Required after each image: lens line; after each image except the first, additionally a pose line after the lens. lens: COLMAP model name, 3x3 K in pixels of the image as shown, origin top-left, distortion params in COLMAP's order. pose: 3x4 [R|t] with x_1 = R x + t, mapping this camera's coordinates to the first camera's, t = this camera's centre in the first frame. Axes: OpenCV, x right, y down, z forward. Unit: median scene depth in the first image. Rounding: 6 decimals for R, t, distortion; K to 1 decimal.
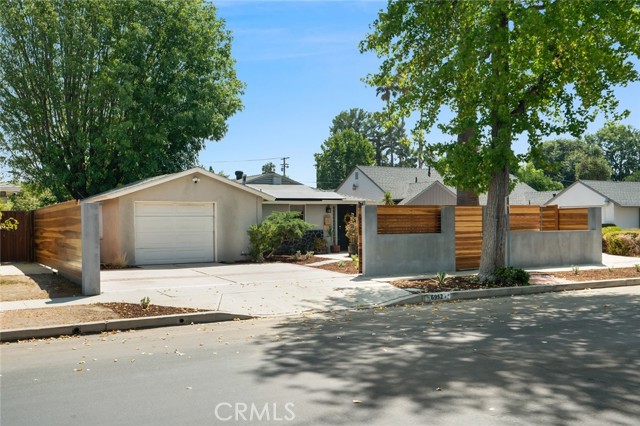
lens RADIAL K [[644.0, 0, 320.0], [0, 644.0, 213.0], [0, 0, 1]] dist [0.002728, 0.000476]
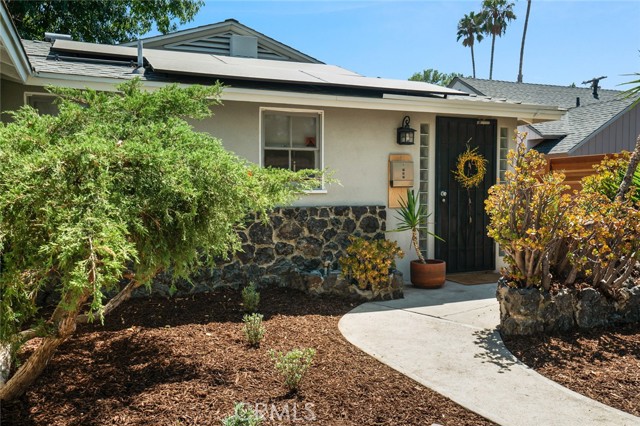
lens RADIAL K [[548.8, 0, 320.0], [0, 548.8, 213.0], [0, 0, 1]] dist [-0.210703, -0.001384]
pose [[0.991279, 0.012316, -0.131203, 0.007977], [-0.005195, 0.998501, 0.054478, 0.016796], [0.131678, -0.053321, 0.989857, 0.758690]]
